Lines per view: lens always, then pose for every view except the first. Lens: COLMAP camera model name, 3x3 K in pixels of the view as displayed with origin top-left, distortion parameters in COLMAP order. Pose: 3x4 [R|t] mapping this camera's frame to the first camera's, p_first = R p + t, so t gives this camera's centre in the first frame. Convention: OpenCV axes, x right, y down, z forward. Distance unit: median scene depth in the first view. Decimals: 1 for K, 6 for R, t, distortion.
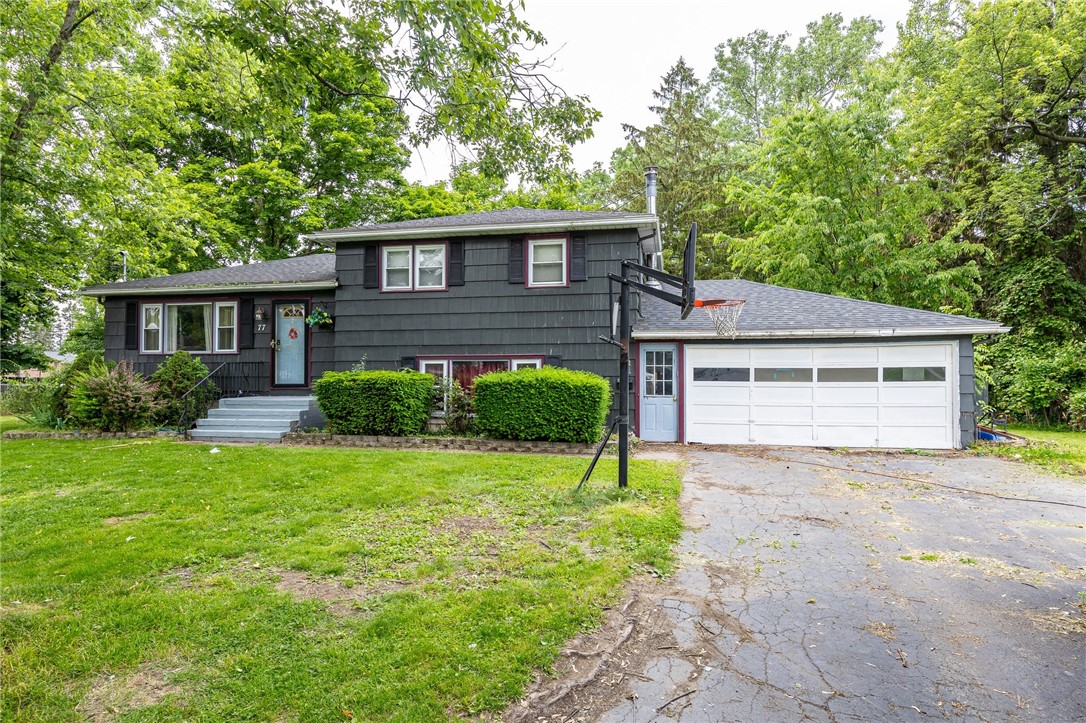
lens RADIAL K [[603.8, 0, 564.8], [0, 603.8, 361.1], [0, 0, 1]] dist [-0.004943, -0.003151]
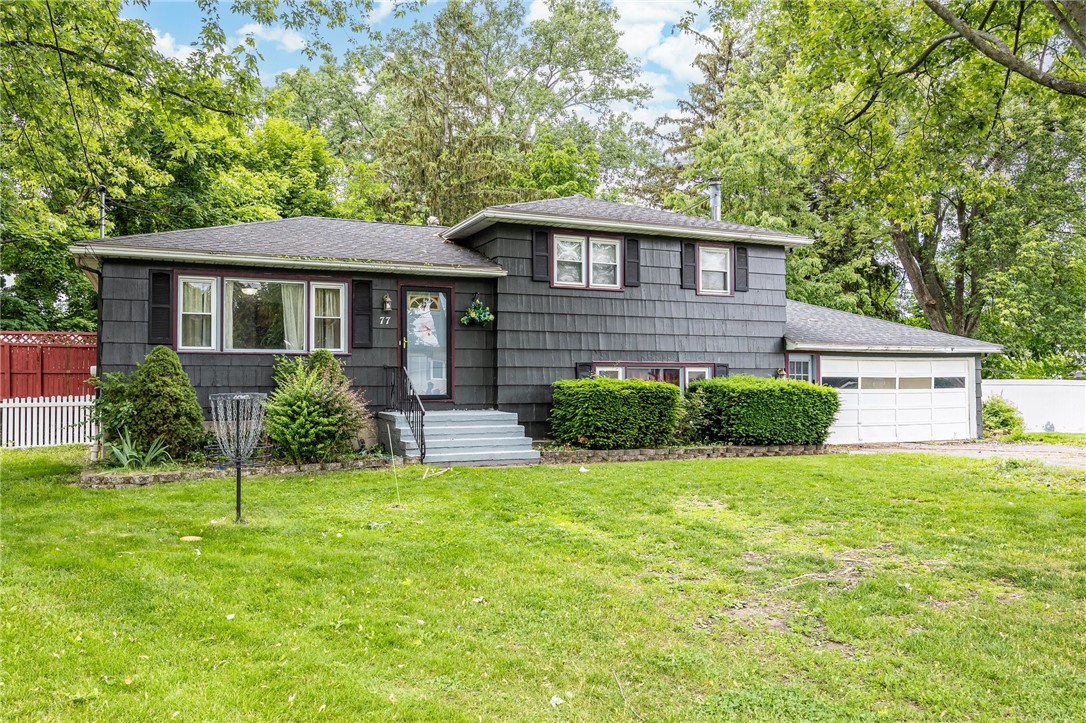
lens RADIAL K [[820.5, 0, 544.8], [0, 820.5, 366.4], [0, 0, 1]] dist [0.001456, 0.000809]
pose [[0.824266, 0.012191, 0.566071, -1.015770], [-0.010996, 0.999924, -0.005524, 0.005735], [-0.566096, -0.001672, 0.824338, 0.044476]]
